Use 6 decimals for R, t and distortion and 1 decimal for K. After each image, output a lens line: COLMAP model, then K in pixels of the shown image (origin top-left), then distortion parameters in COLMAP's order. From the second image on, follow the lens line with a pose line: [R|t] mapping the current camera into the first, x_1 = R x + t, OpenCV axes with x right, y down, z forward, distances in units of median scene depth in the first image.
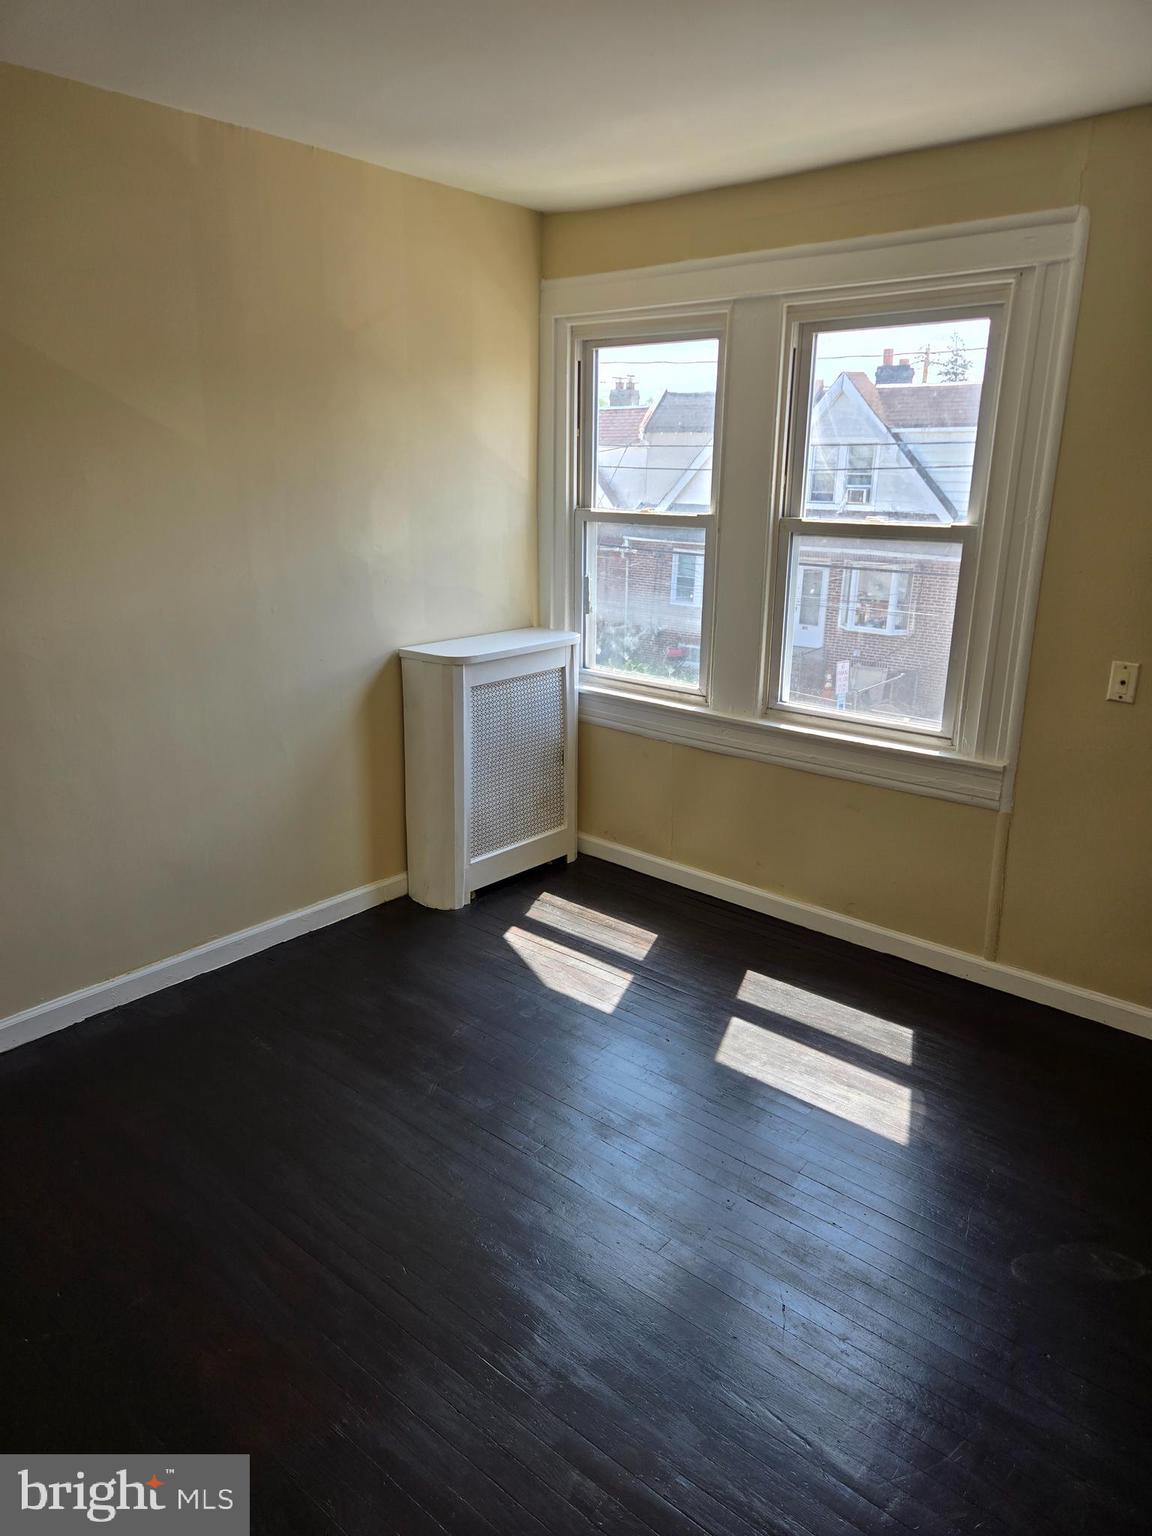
lens RADIAL K [[1014.9, 0, 546.3], [0, 1014.9, 756.6], [0, 0, 1]] dist [0.078164, -0.070460]
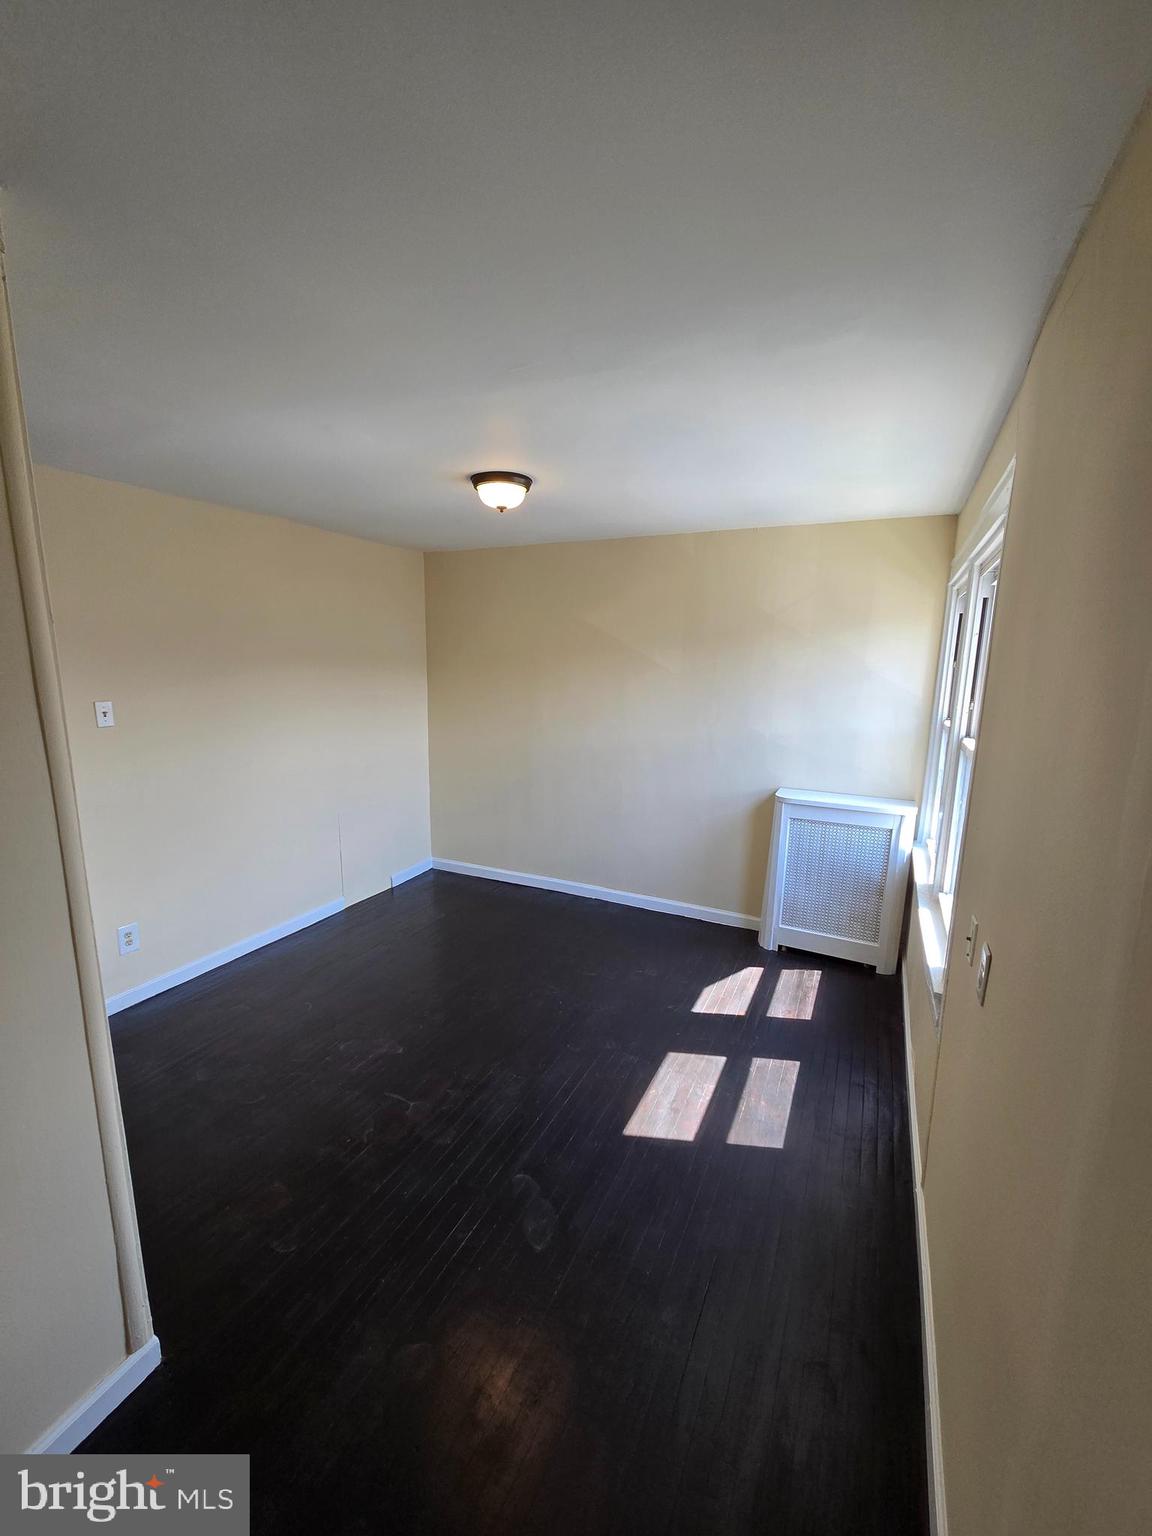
lens RADIAL K [[622.1, 0, 574.9], [0, 622.1, 780.9], [0, 0, 1]] dist [0.000207, 0.000123]
pose [[0.264775, 0.176930, -0.947940, 0.830287], [-0.277735, 0.955361, 0.100739, -0.140424], [0.923449, 0.236603, 0.302095, 0.405100]]
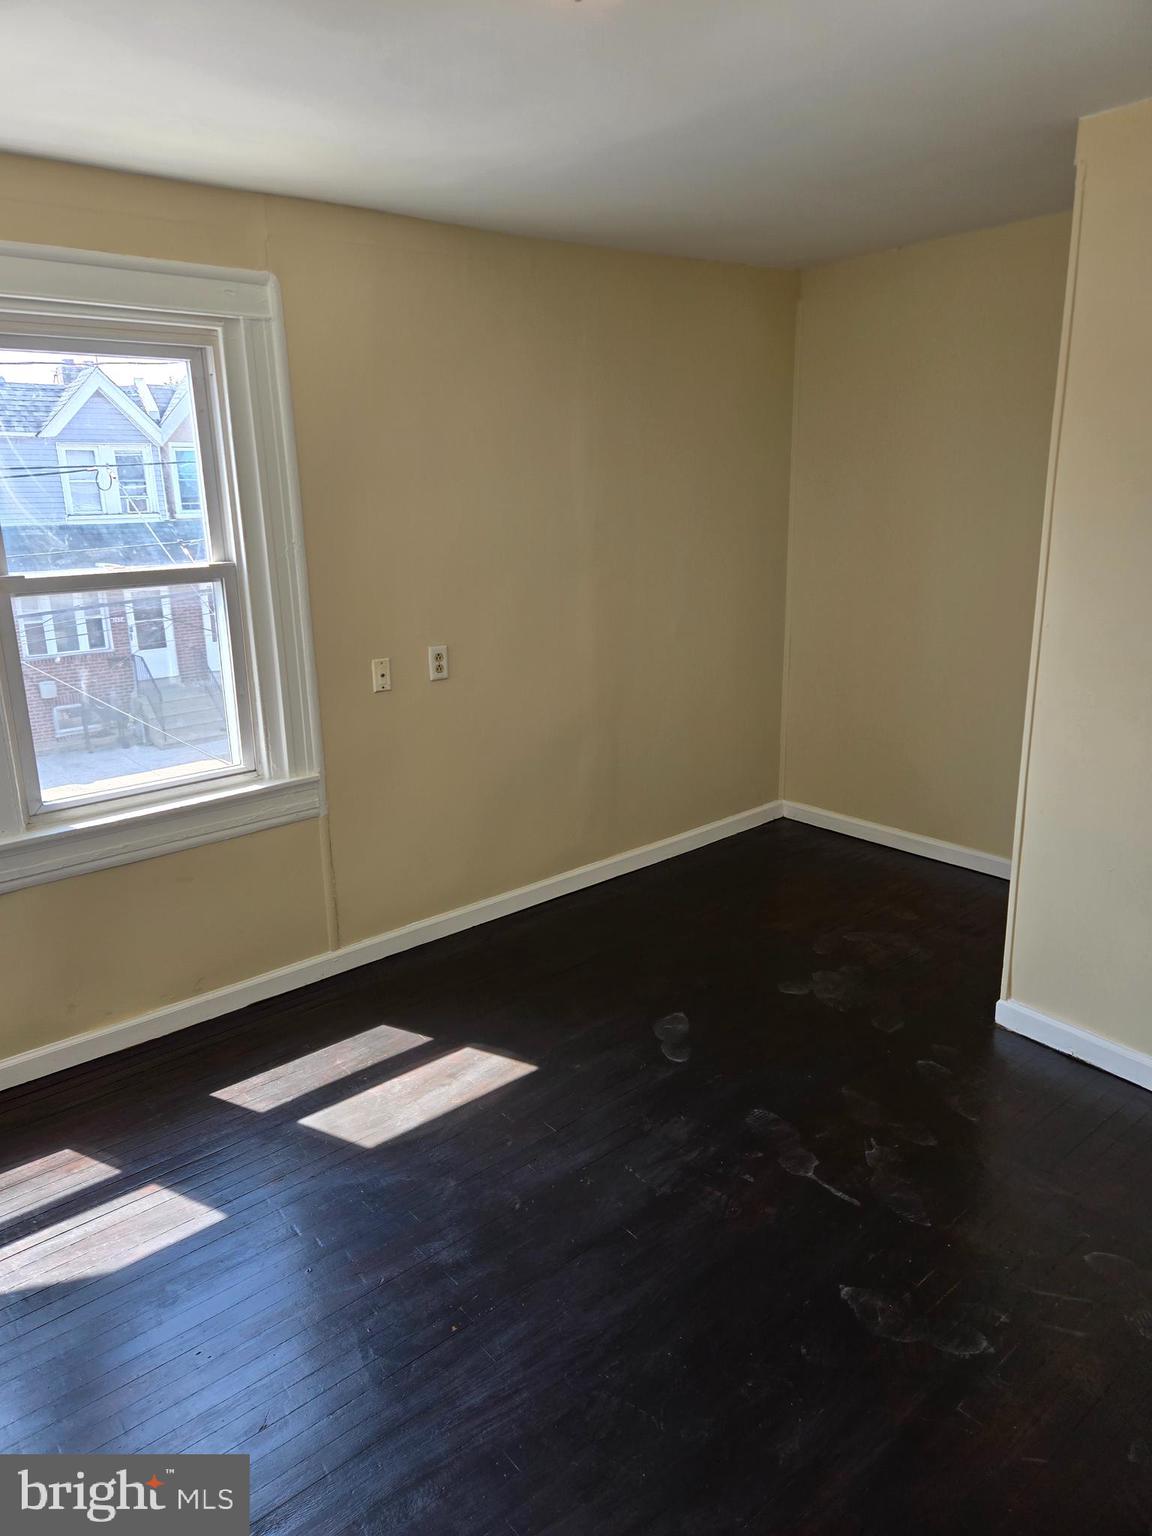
lens RADIAL K [[1028.8, 0, 576.0], [0, 1028.8, 768.0], [0, 0, 1]] dist [0.000907, -0.000170]
pose [[0.134198, -0.271451, 0.953050, -0.513768], [0.293474, 0.929493, 0.223418, -0.148375], [-0.946501, 0.249713, 0.204401, 0.474562]]
